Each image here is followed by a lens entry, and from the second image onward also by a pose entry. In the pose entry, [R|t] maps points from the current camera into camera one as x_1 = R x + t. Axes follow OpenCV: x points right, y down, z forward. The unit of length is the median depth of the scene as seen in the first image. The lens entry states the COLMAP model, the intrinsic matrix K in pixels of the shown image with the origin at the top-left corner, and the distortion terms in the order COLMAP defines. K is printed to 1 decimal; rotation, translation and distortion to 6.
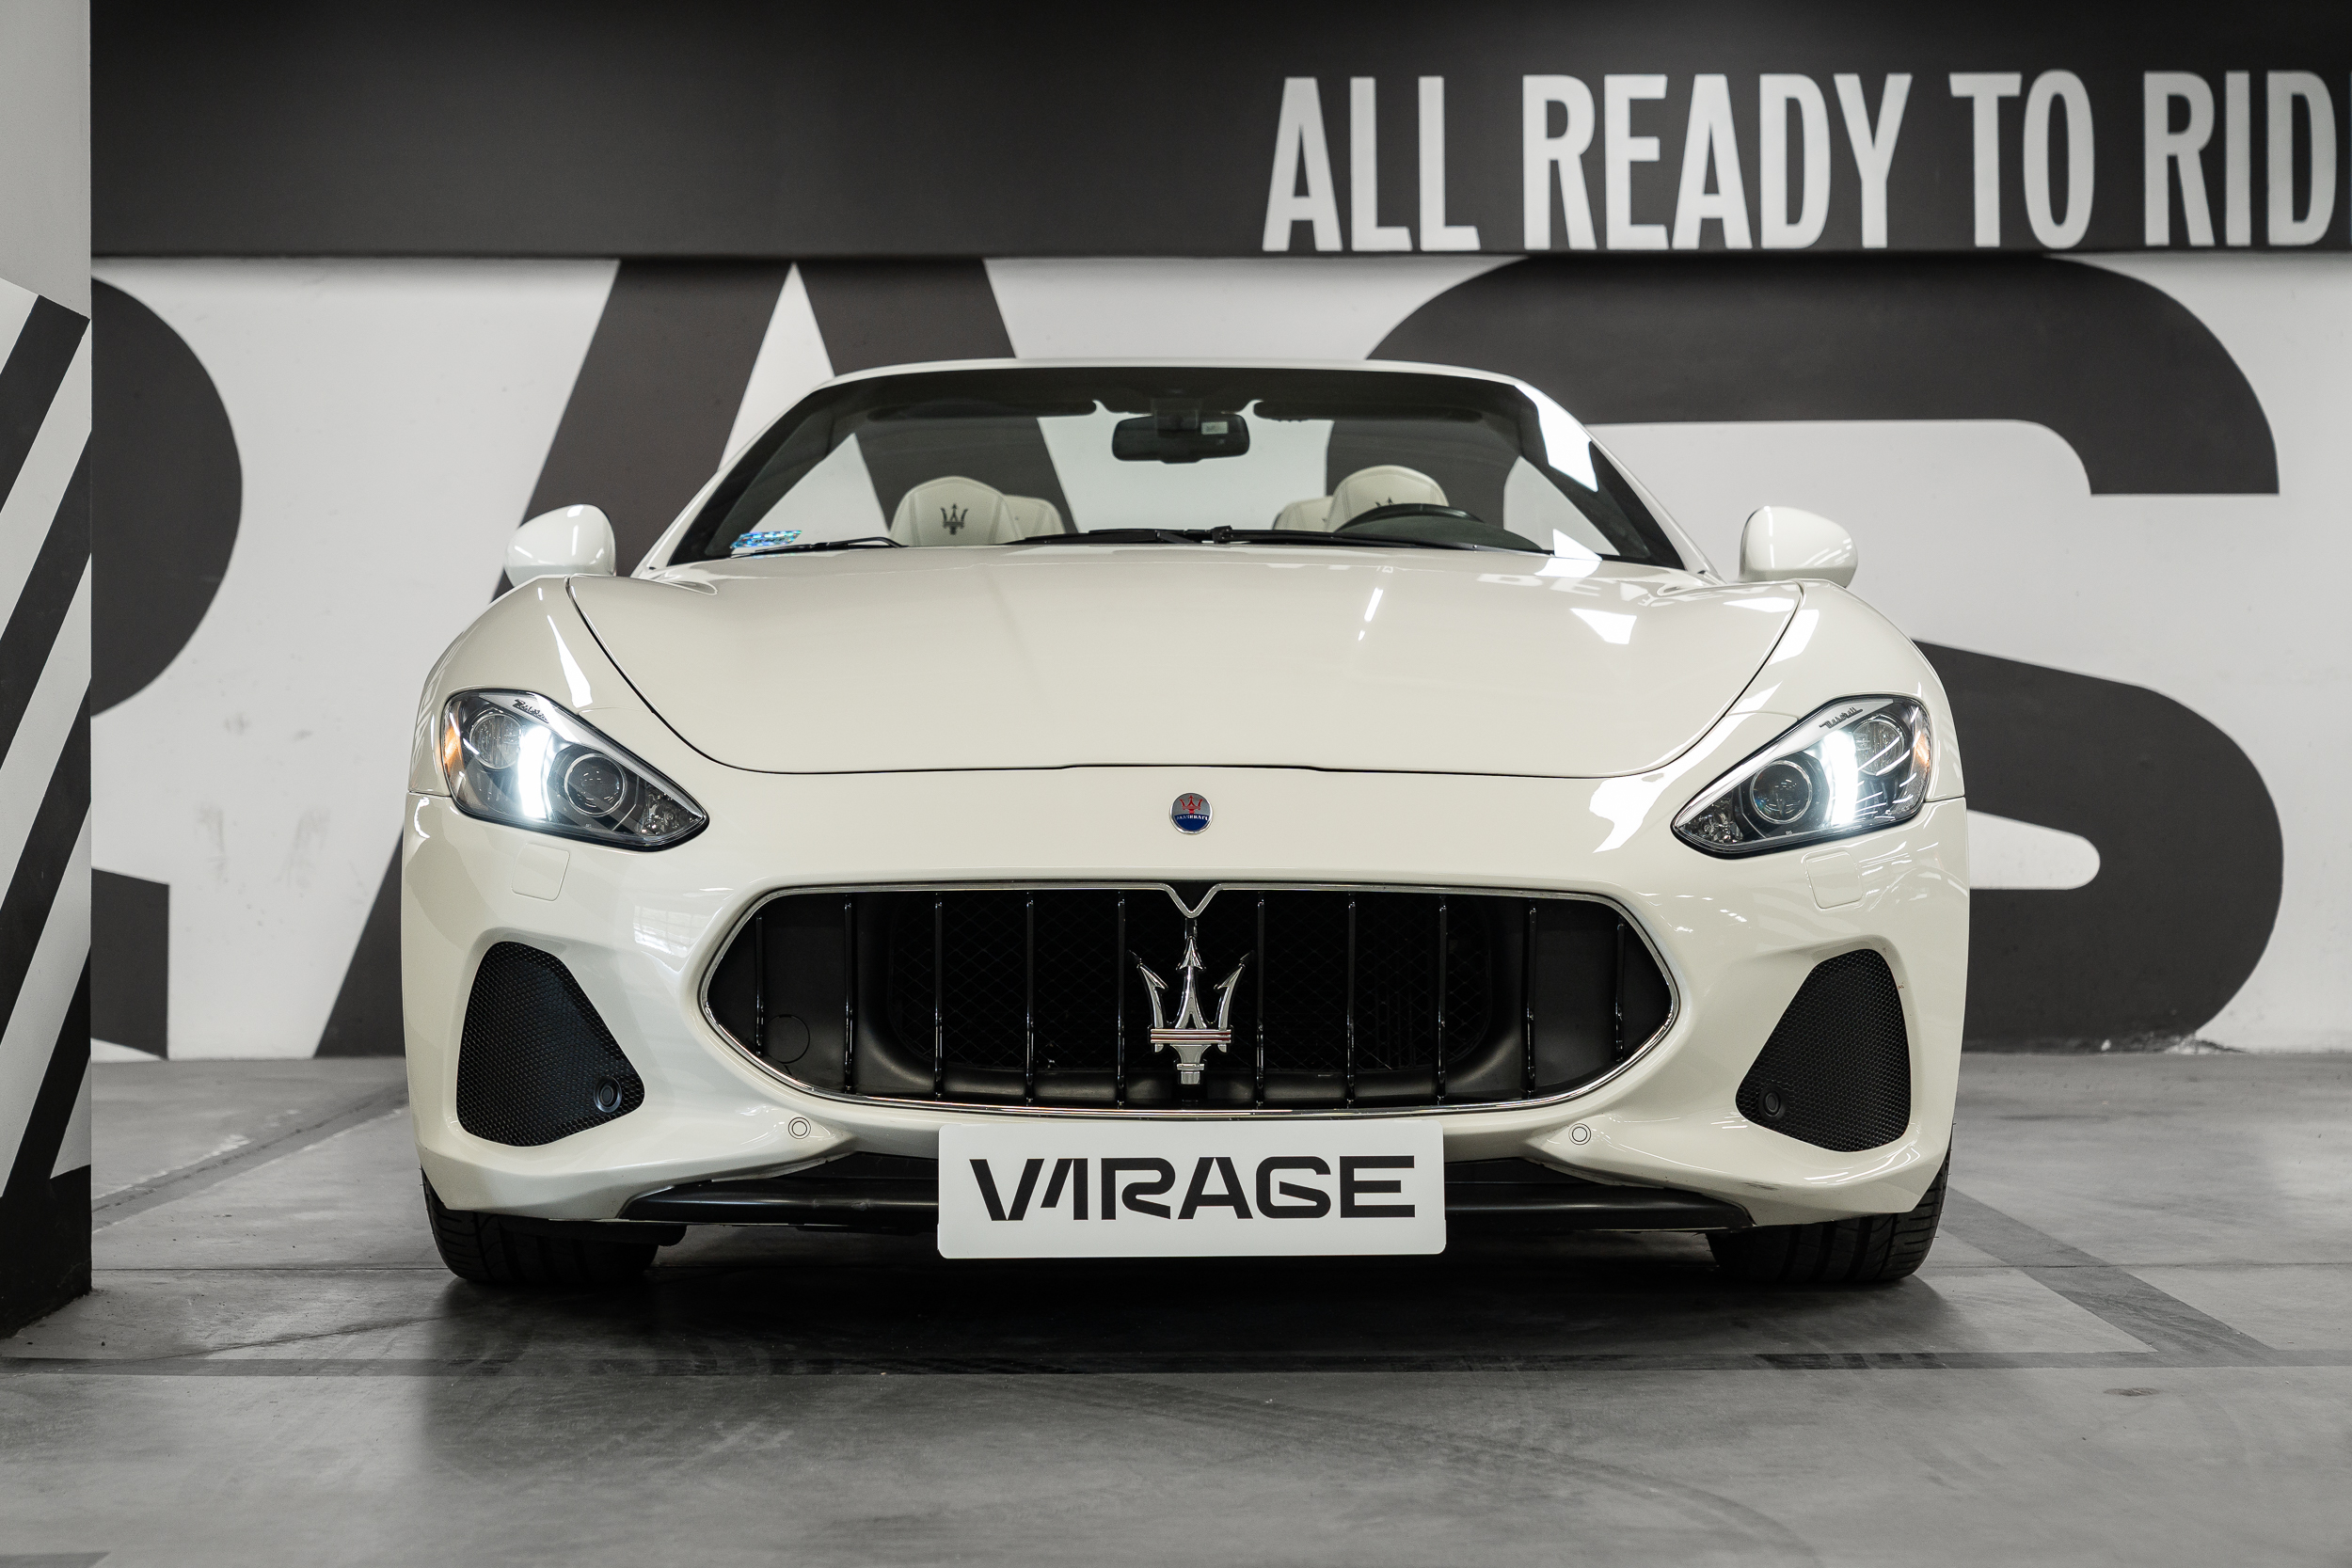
lens RADIAL K [[4204.3, 0, 1188.0], [0, 4204.3, 715.7], [0, 0, 1]] dist [-0.001252, 0.128263]
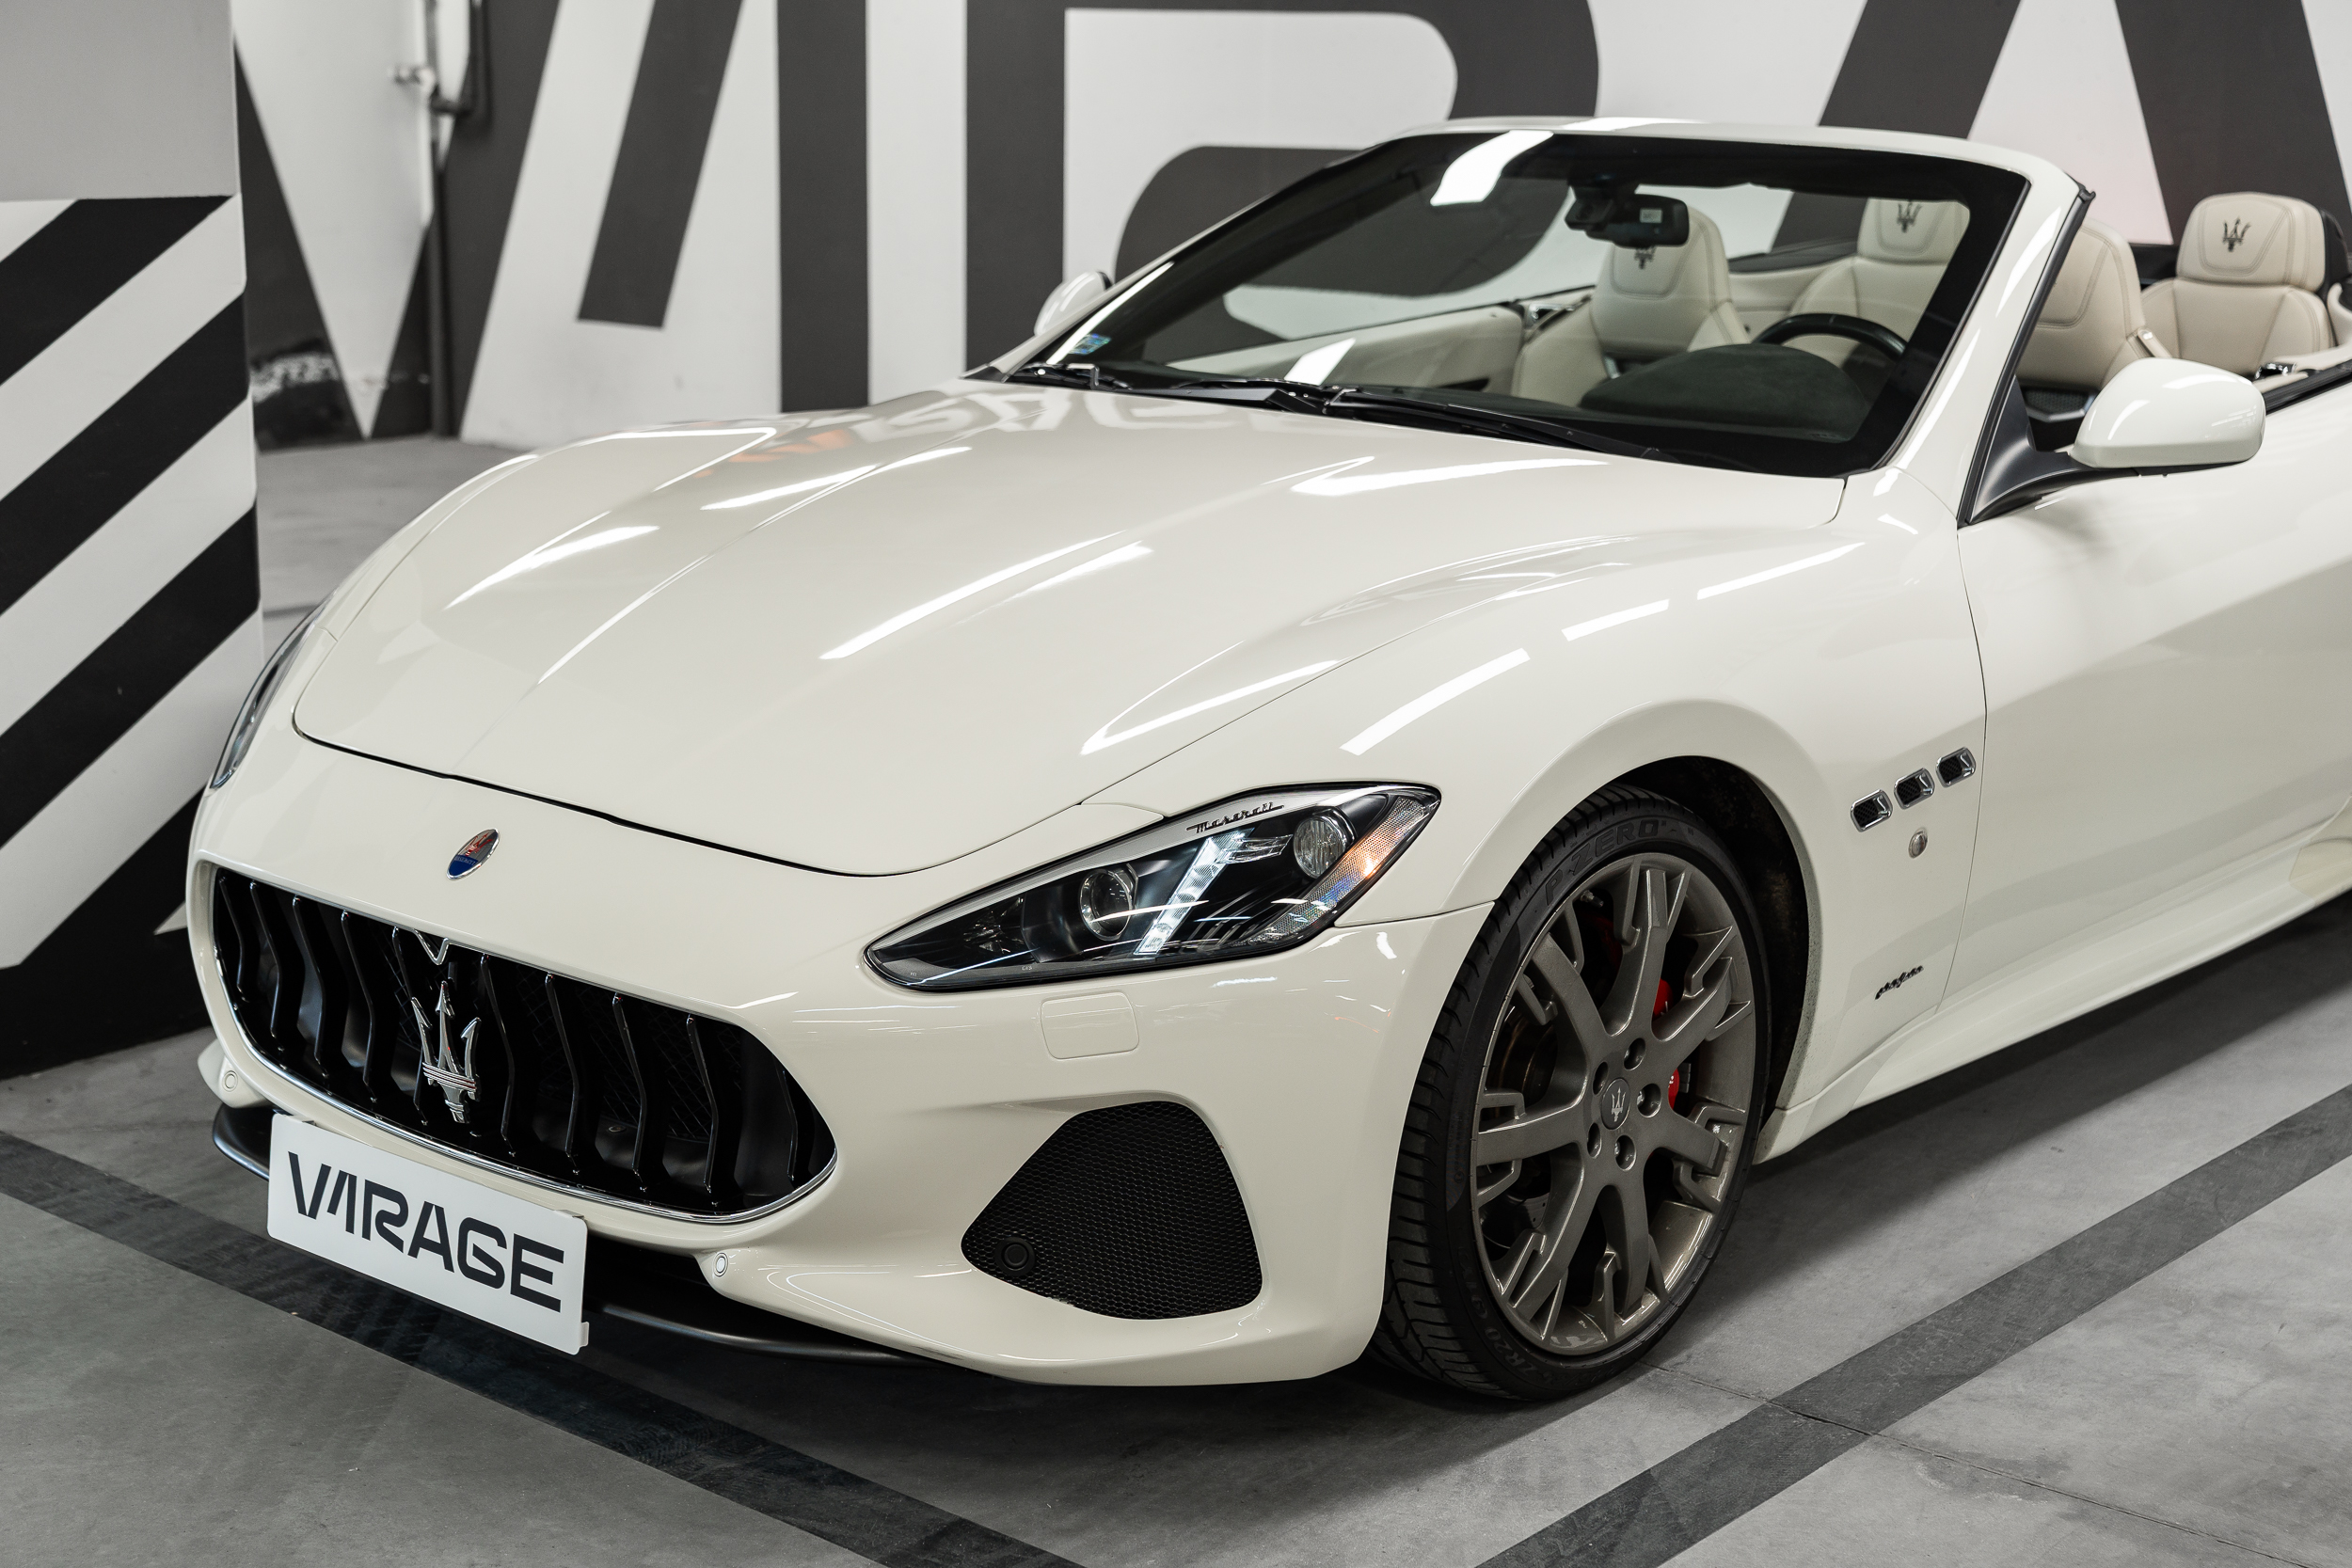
lens RADIAL K [[3384.1, 0, 1176.0], [0, 3384.1, 784.0], [0, 0, 1]] dist [0.005839, 0.080212]
pose [[0.749737, 0.158762, -0.642408, 0.297092], [-0.003968, 0.971854, 0.235549, -0.084828], [0.661724, -0.174051, 0.729265, 0.252856]]
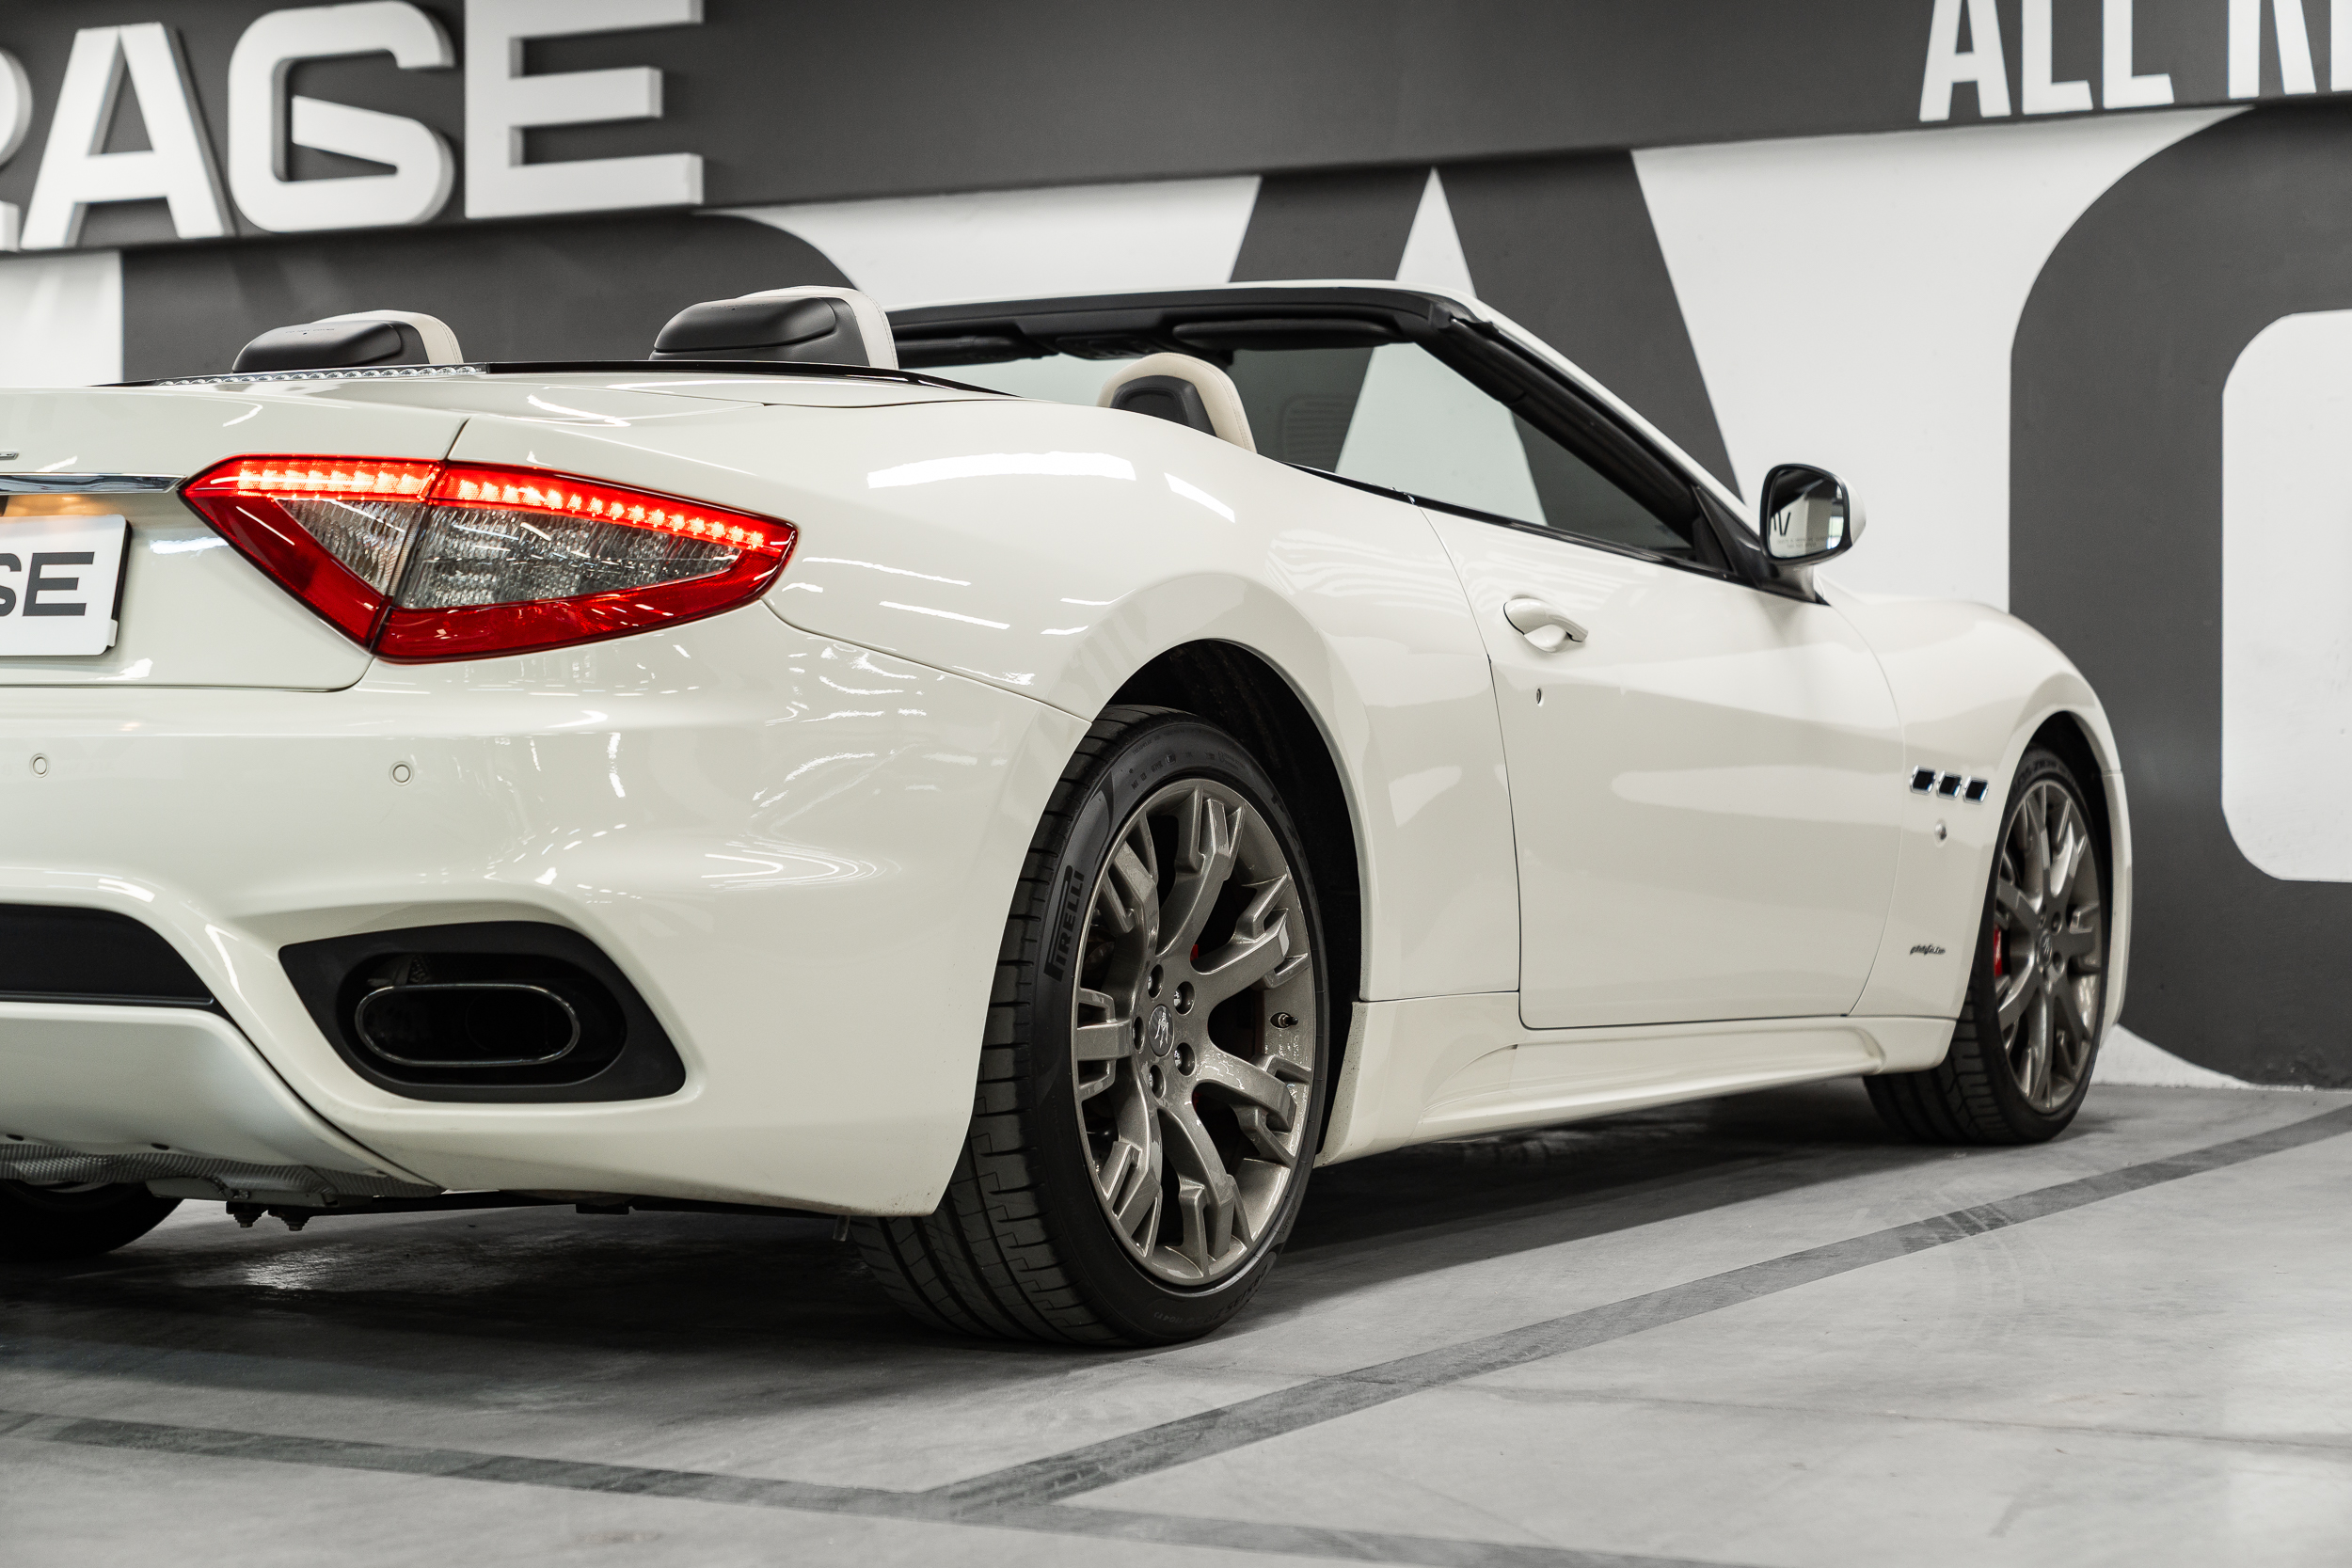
lens RADIAL K [[4526.3, 0, 1176.0], [0, 4526.3, 784.0], [0, 0, 1]] dist [0.012859, 0.127900]
pose [[0.874177, 0.007639, -0.485548, 0.333248], [0.005599, 0.999651, 0.025808, -0.002297], [0.485576, -0.025280, 0.873829, 0.134062]]
